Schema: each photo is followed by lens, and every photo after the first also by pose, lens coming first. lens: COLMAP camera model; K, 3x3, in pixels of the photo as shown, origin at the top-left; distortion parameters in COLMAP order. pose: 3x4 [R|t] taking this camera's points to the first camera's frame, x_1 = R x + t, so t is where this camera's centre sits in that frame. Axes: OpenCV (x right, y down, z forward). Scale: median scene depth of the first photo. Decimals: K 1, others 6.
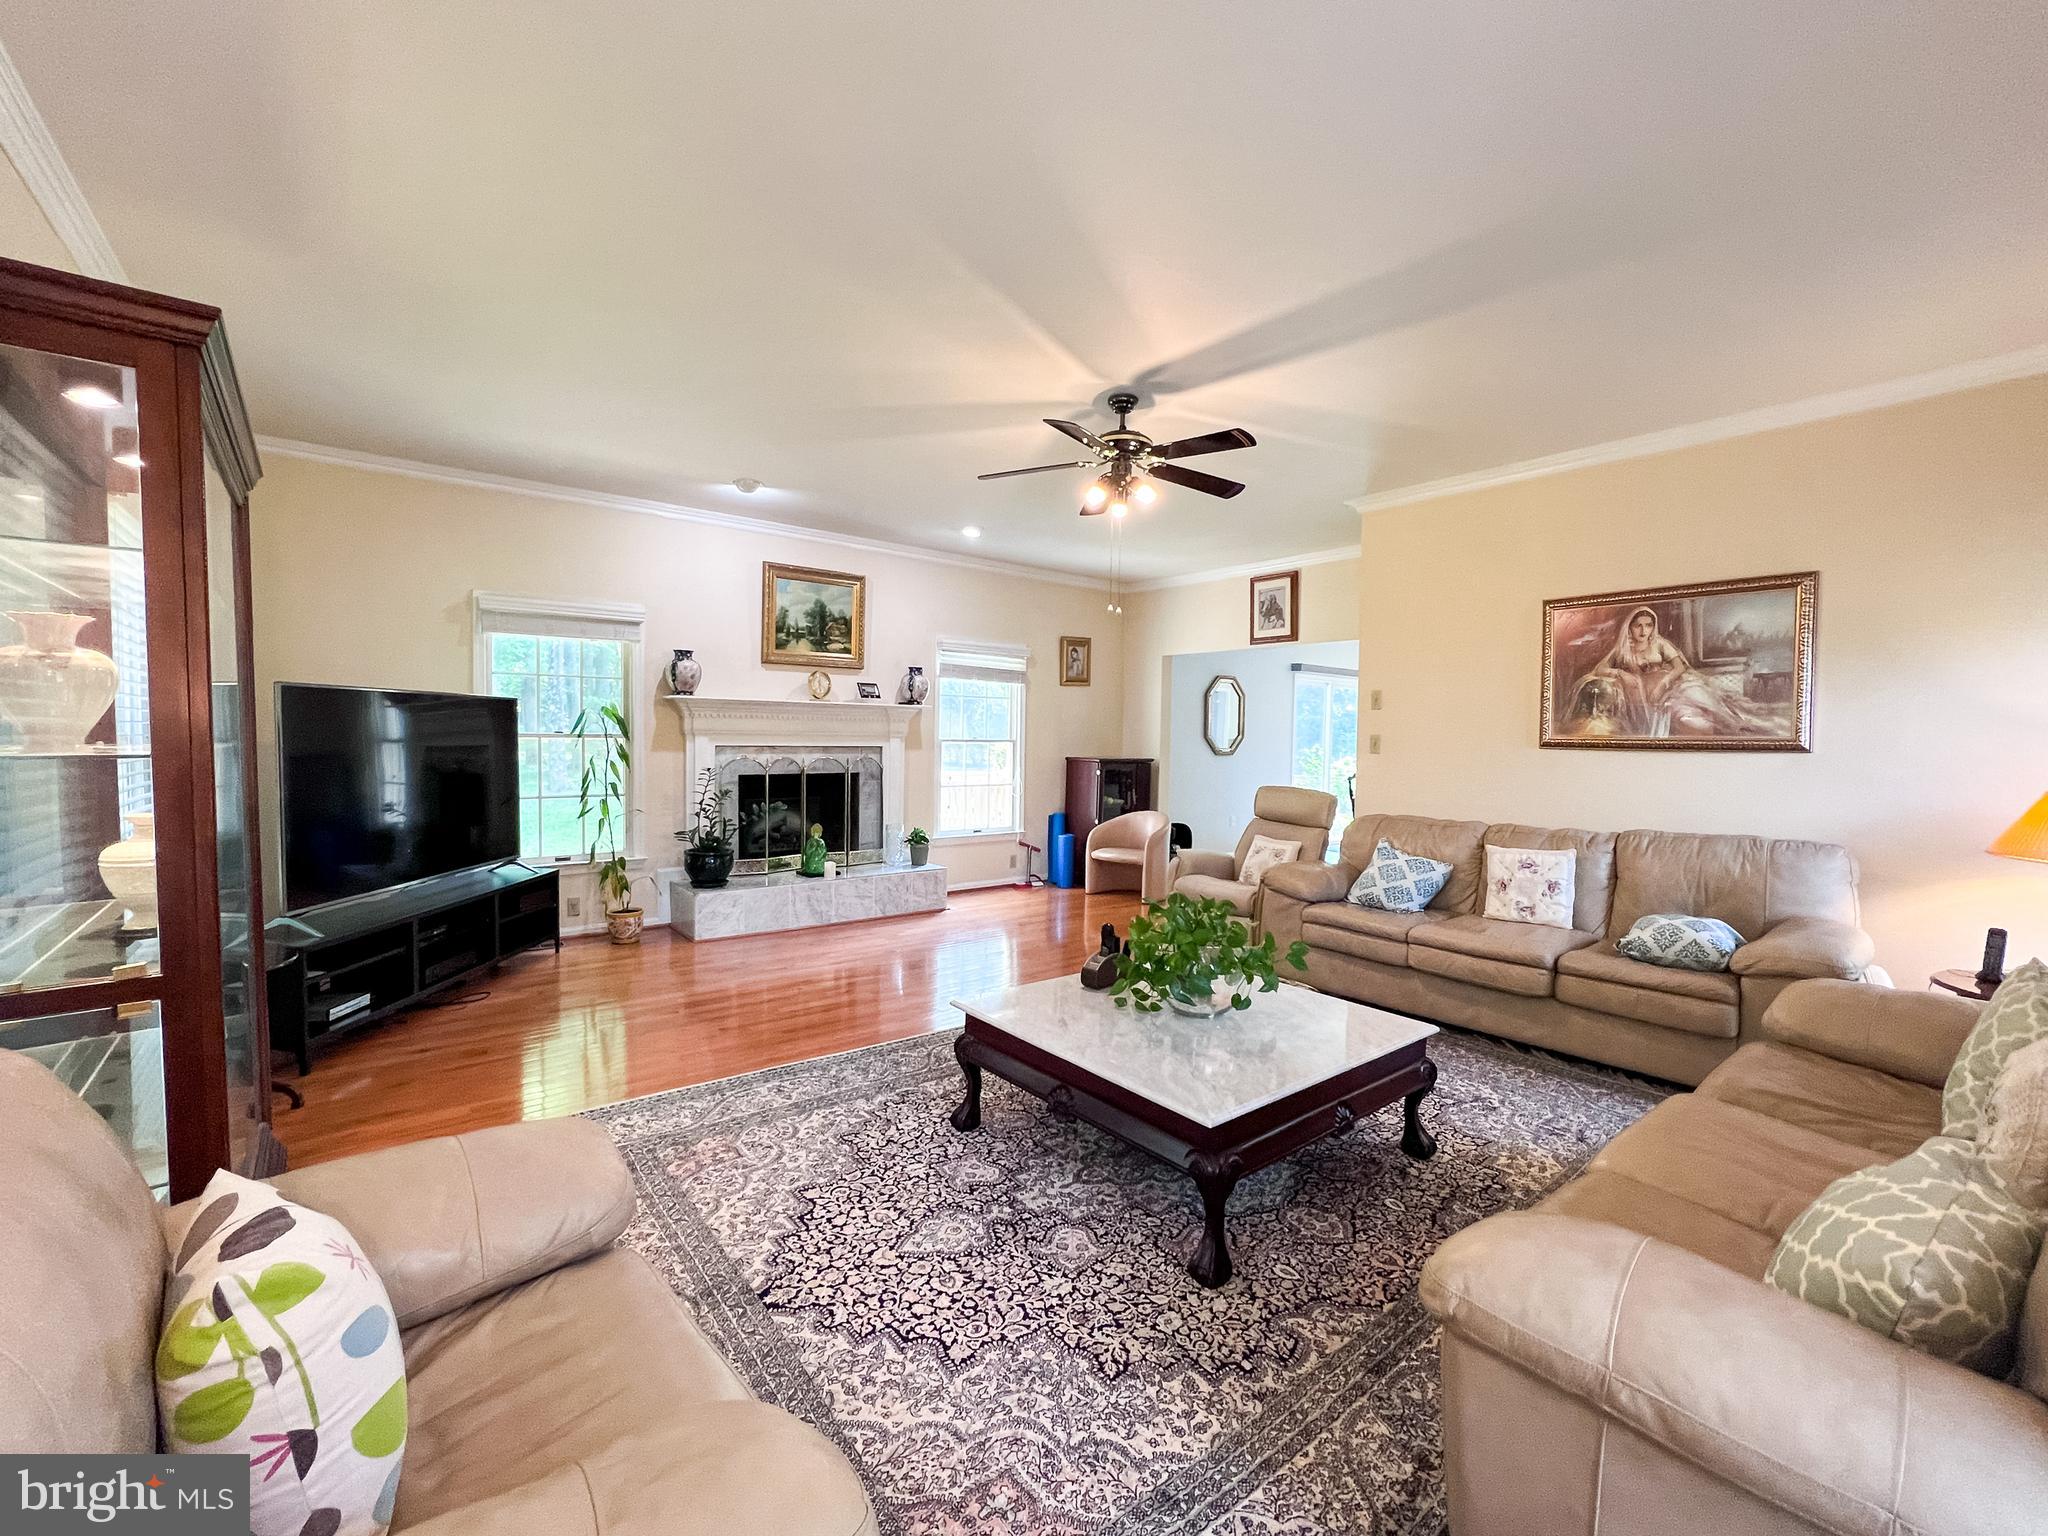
lens RADIAL K [[850.3, 0, 1022.8], [0, 850.3, 769.0], [0, 0, 1]] dist [-0.011022, 0.002026]
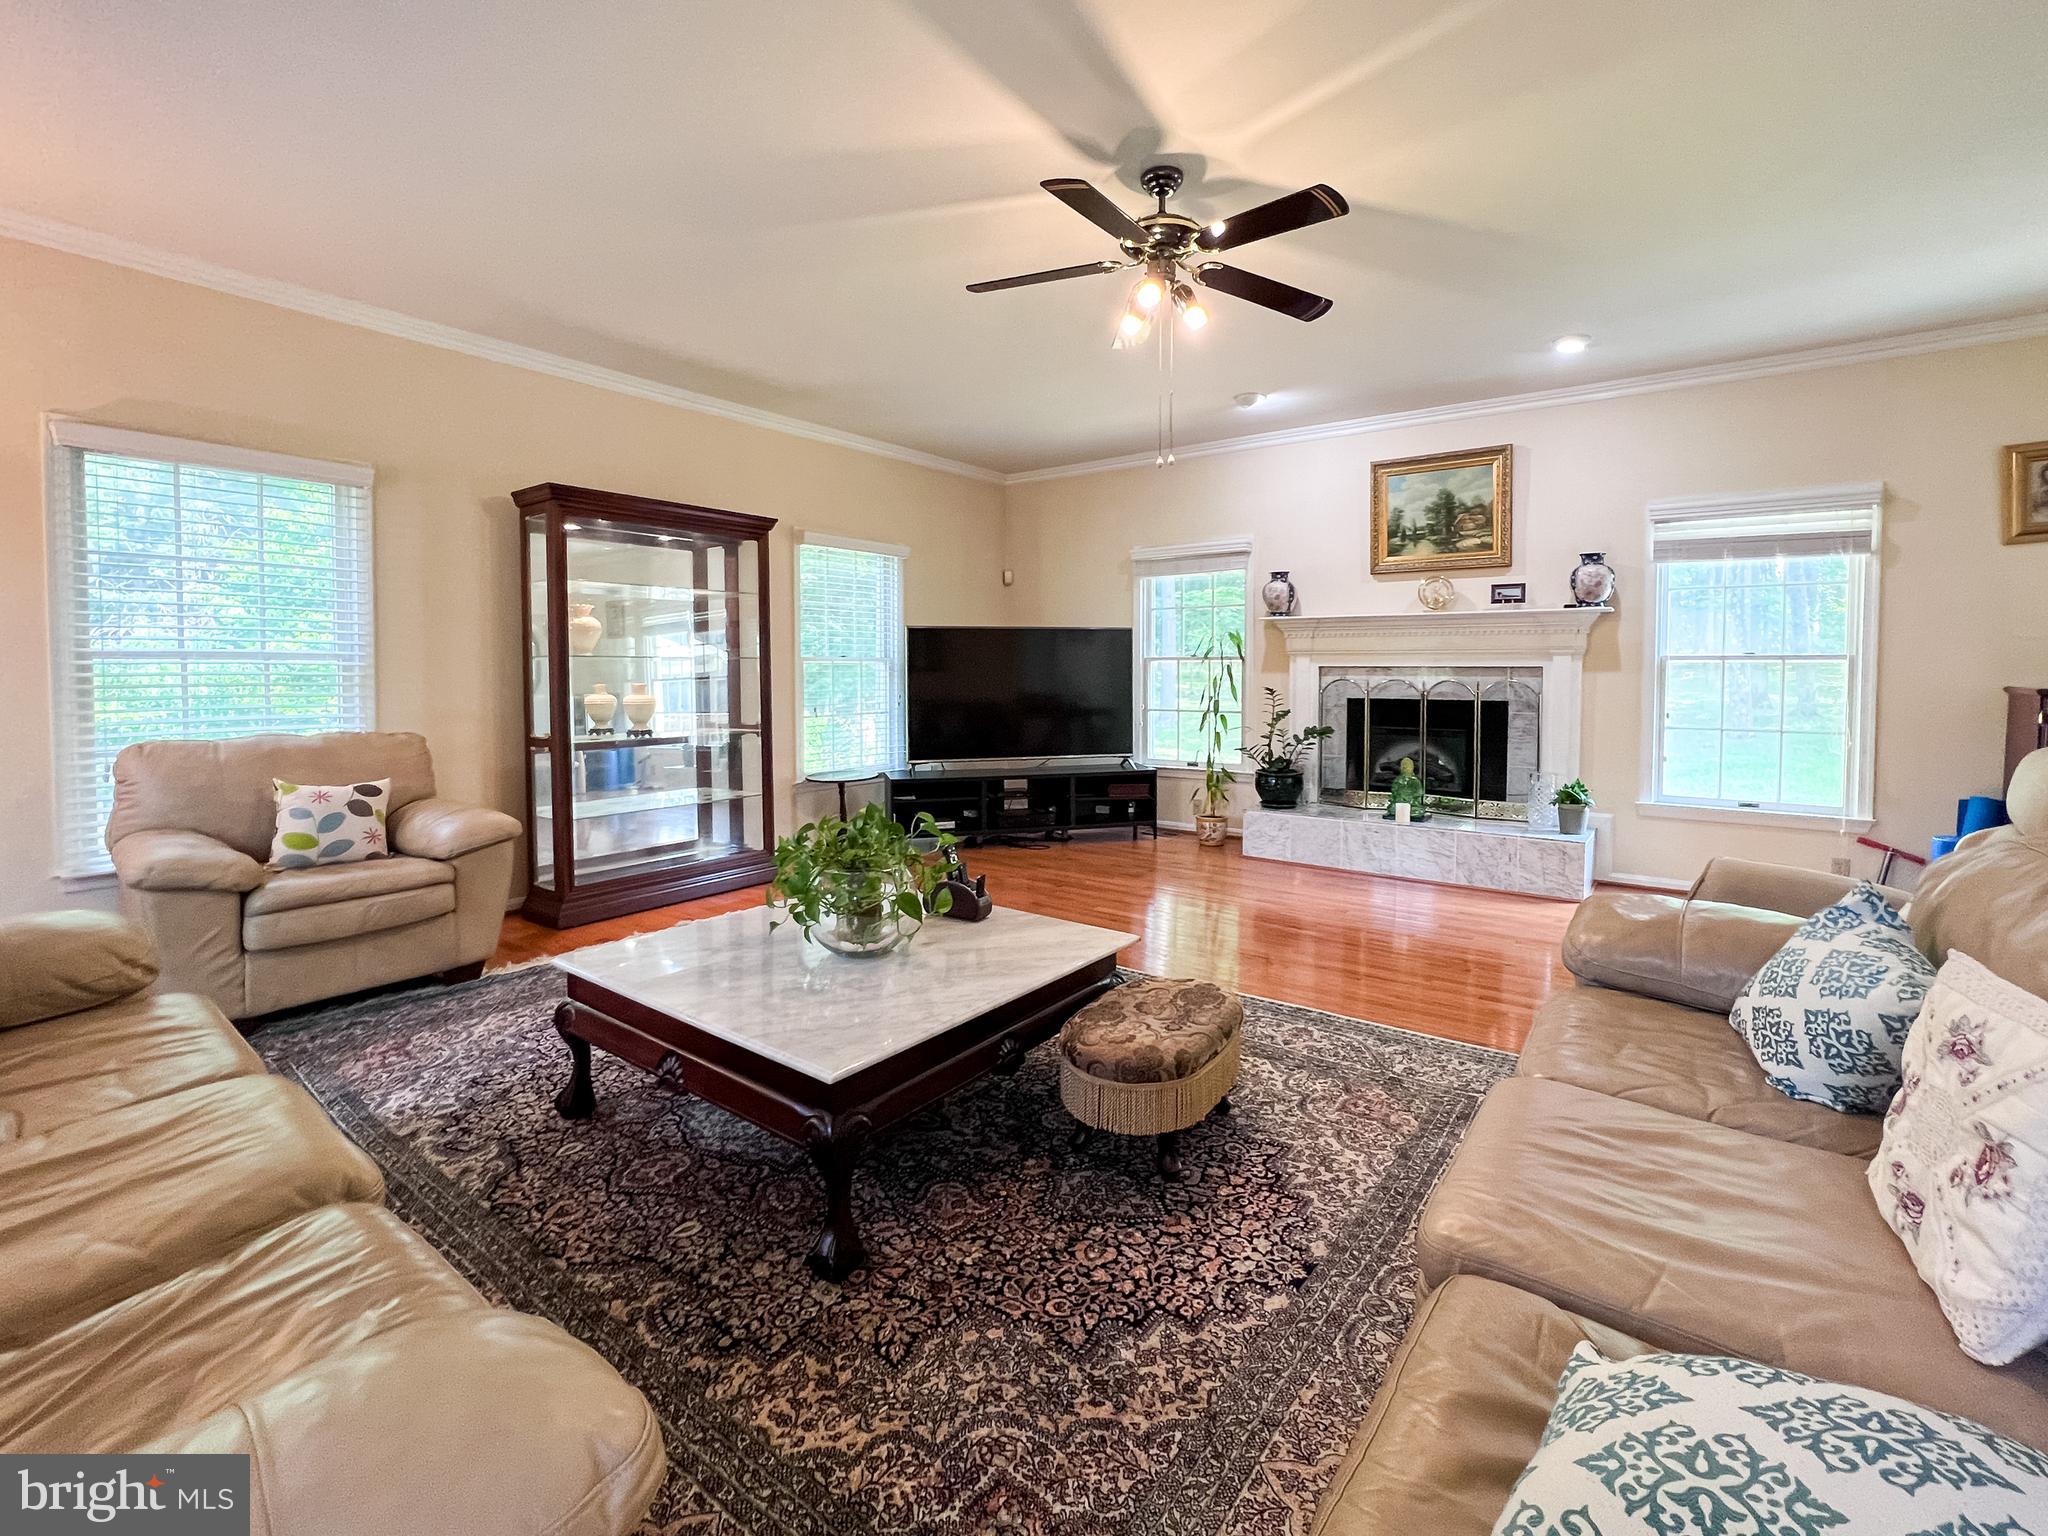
lens RADIAL K [[881.8, 0, 1070.6], [0, 881.8, 698.2], [0, 0, 1]] dist [-0.020154, 0.000998]
pose [[0.283667, 0.017024, -0.958772, 0.476322], [-0.035713, 0.999336, 0.007178, 0.010533], [0.958258, 0.032204, 0.284087, 0.410607]]
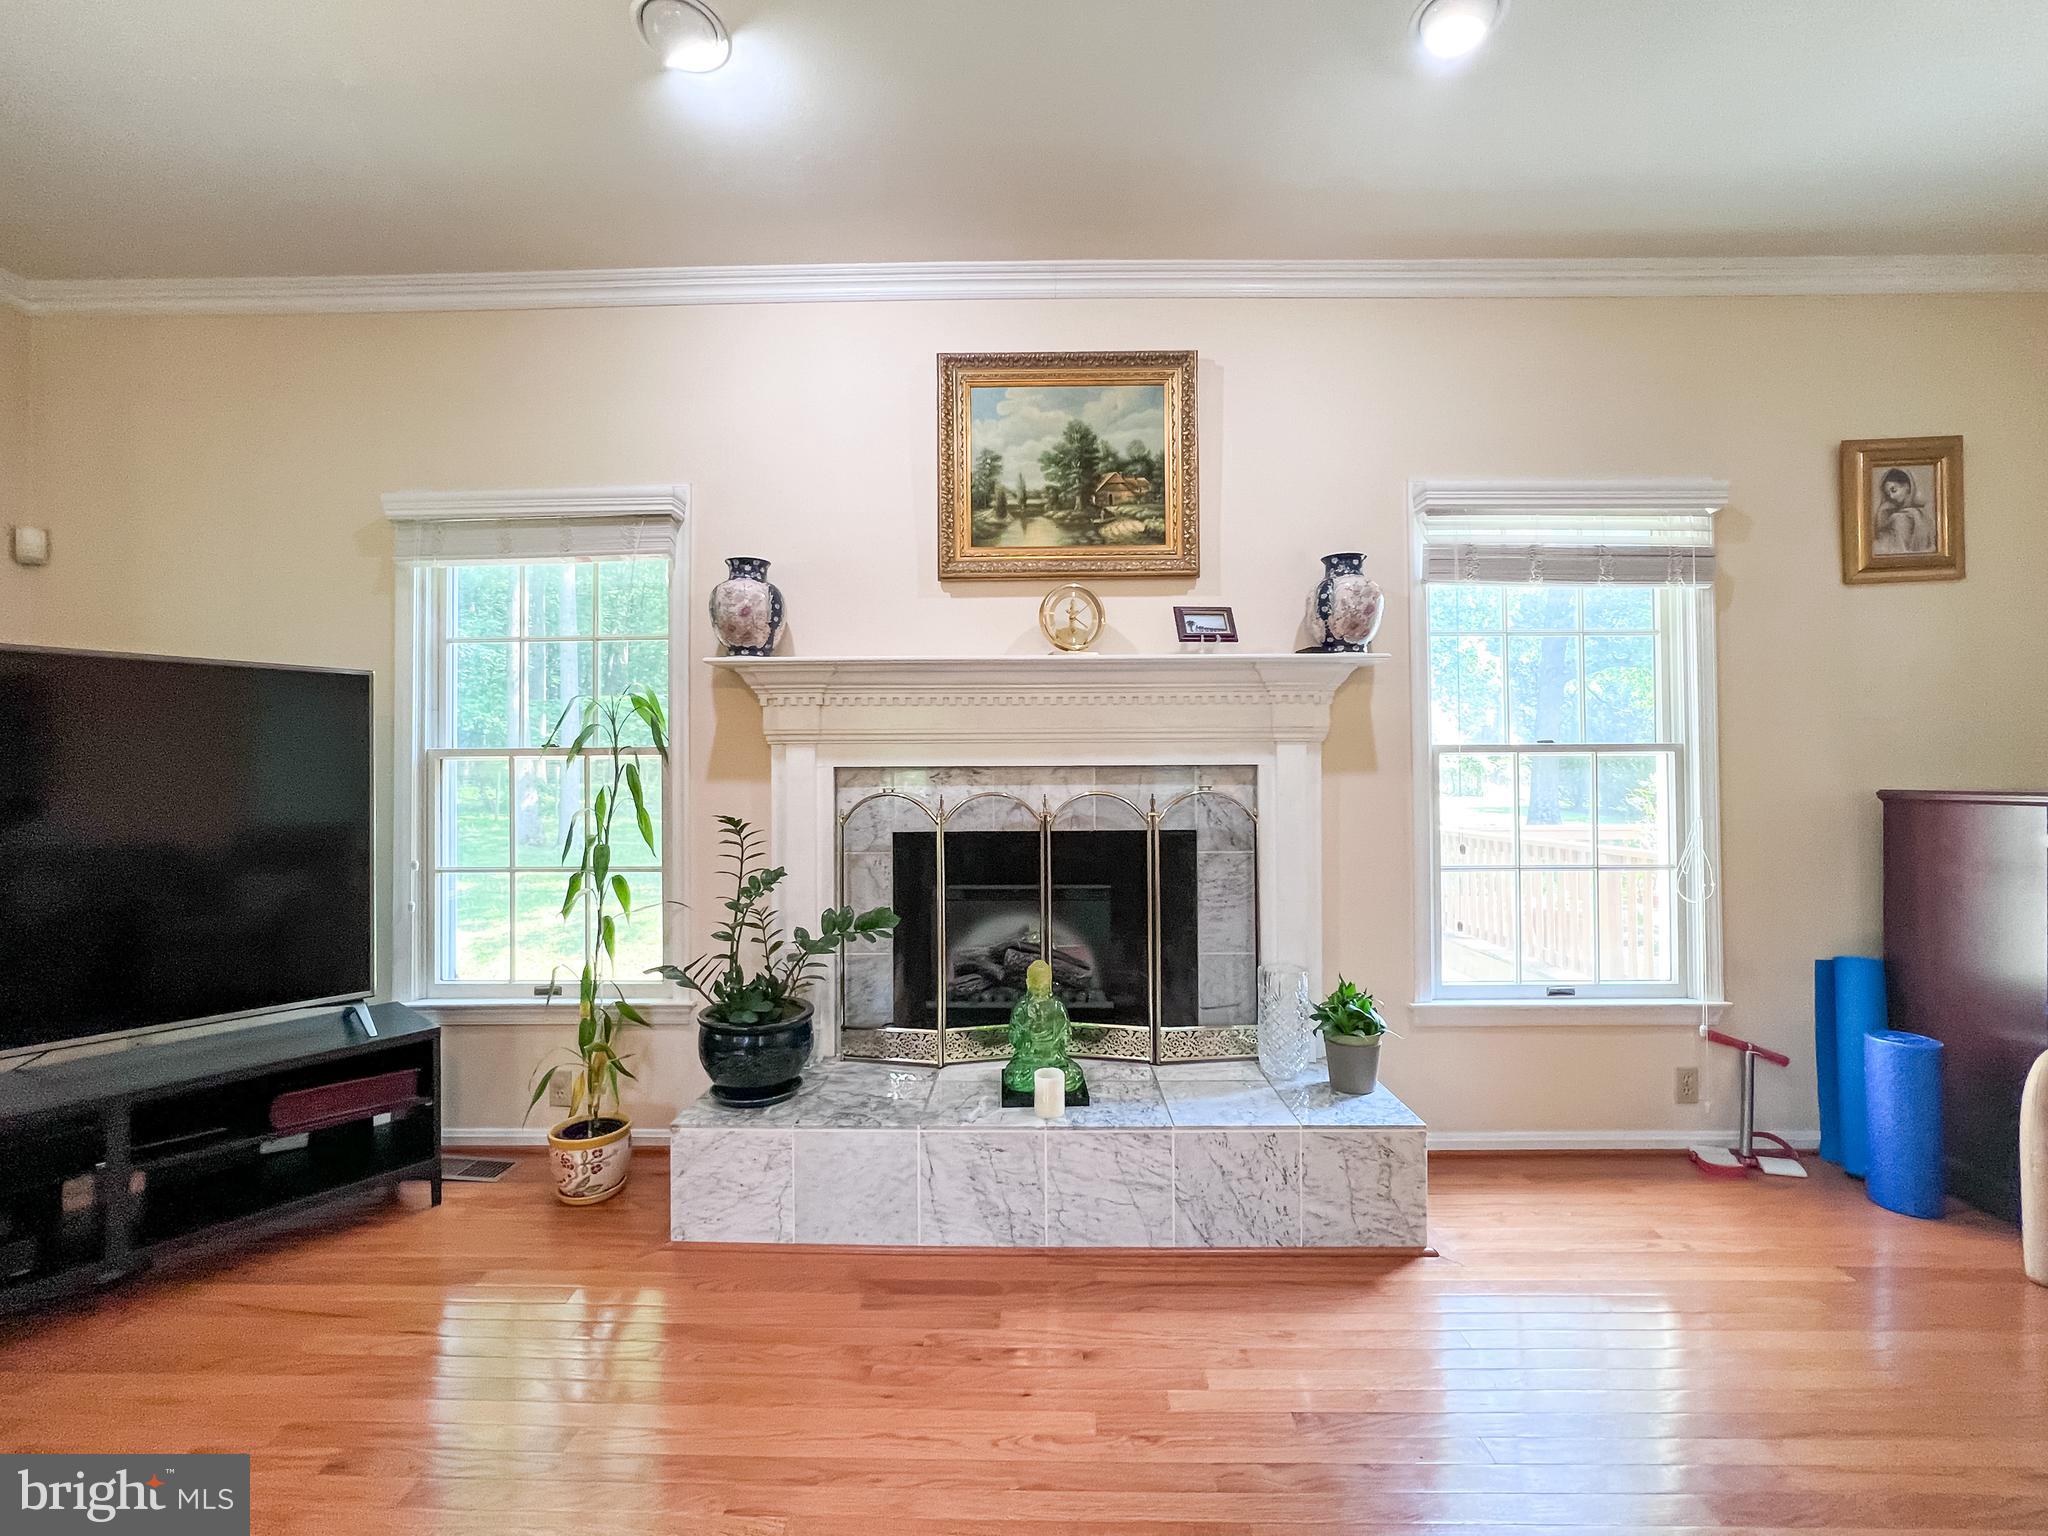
lens RADIAL K [[850.3, 0, 1009.8], [0, 850.3, 766.4], [0, 0, 1]] dist [-0.011022, 0.002026]
pose [[0.763771, -0.030646, -0.644759, 0.004109], [-0.007766, 0.998364, -0.056652, -0.002567], [0.645440, 0.048277, 0.762284, 0.655082]]
